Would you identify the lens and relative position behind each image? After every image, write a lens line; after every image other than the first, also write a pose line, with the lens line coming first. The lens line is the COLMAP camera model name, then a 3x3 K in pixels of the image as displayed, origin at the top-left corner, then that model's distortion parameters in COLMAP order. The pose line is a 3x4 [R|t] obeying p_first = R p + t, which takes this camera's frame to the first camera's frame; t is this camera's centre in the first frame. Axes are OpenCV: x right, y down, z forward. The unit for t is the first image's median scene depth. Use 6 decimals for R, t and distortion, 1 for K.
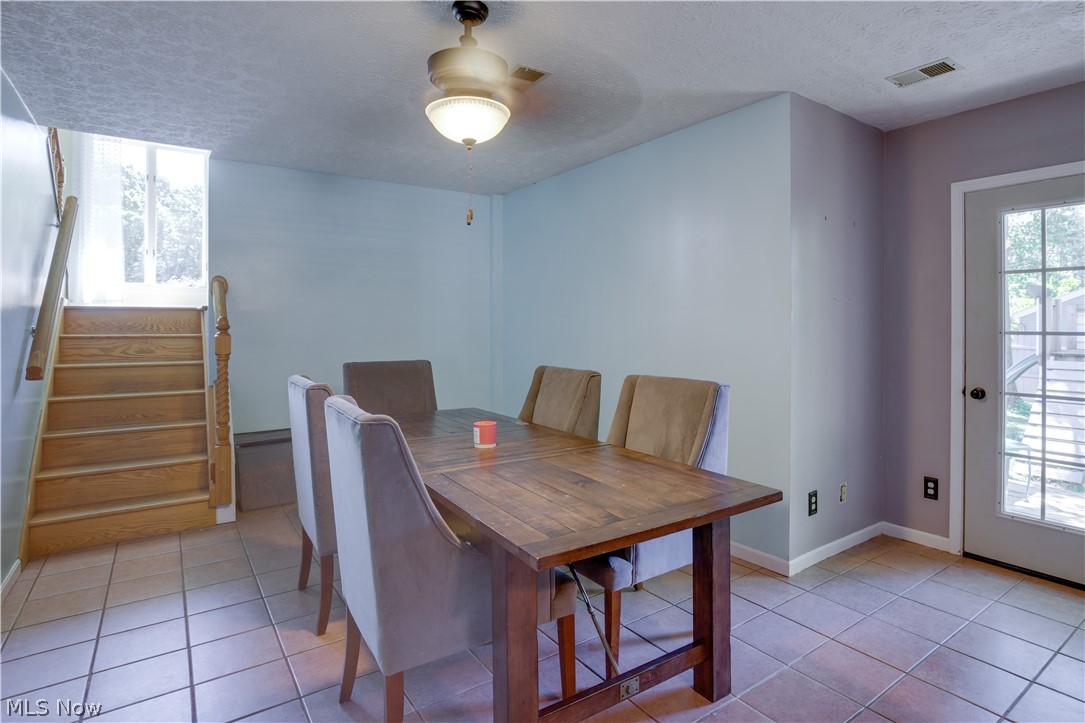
lens RADIAL K [[569.0, 0, 565.4], [0, 569.0, 326.9], [0, 0, 1]] dist [-0.034859, 0.016029]
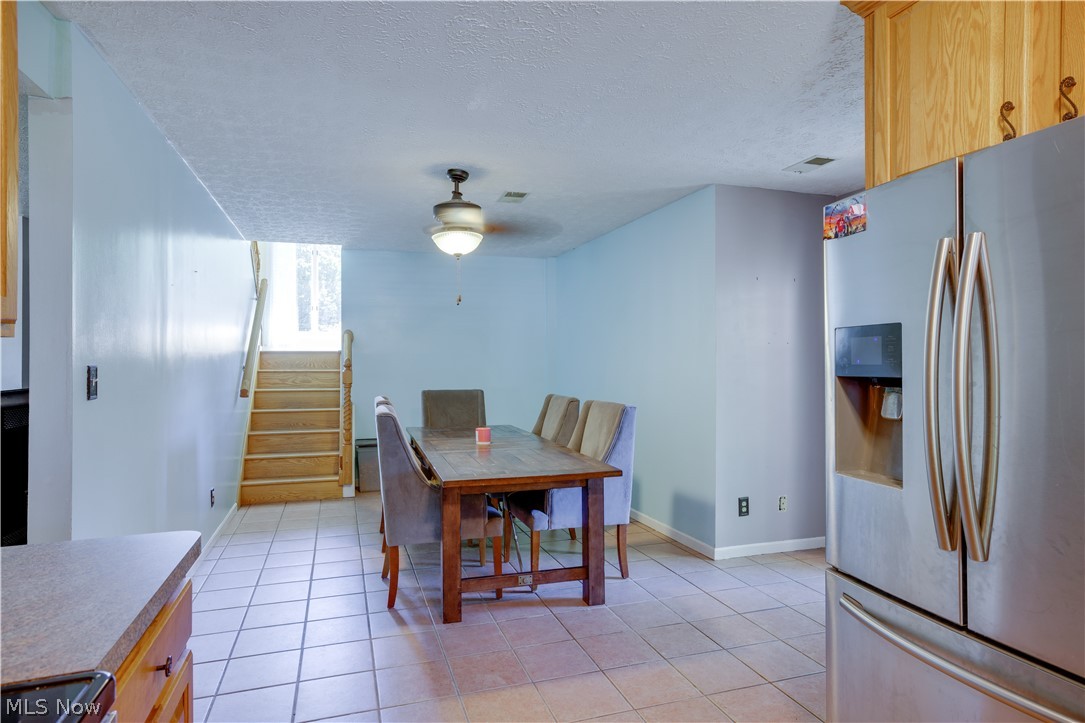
lens RADIAL K [[636.5, 0, 542.3], [0, 636.5, 359.9], [0, 0, 1]] dist [-0.009102, 0.005437]
pose [[0.948452, -0.001115, -0.316918, 0.435009], [0.000108, 0.999995, -0.003195, -0.008726], [0.316919, 0.002996, 0.948448, -0.454748]]
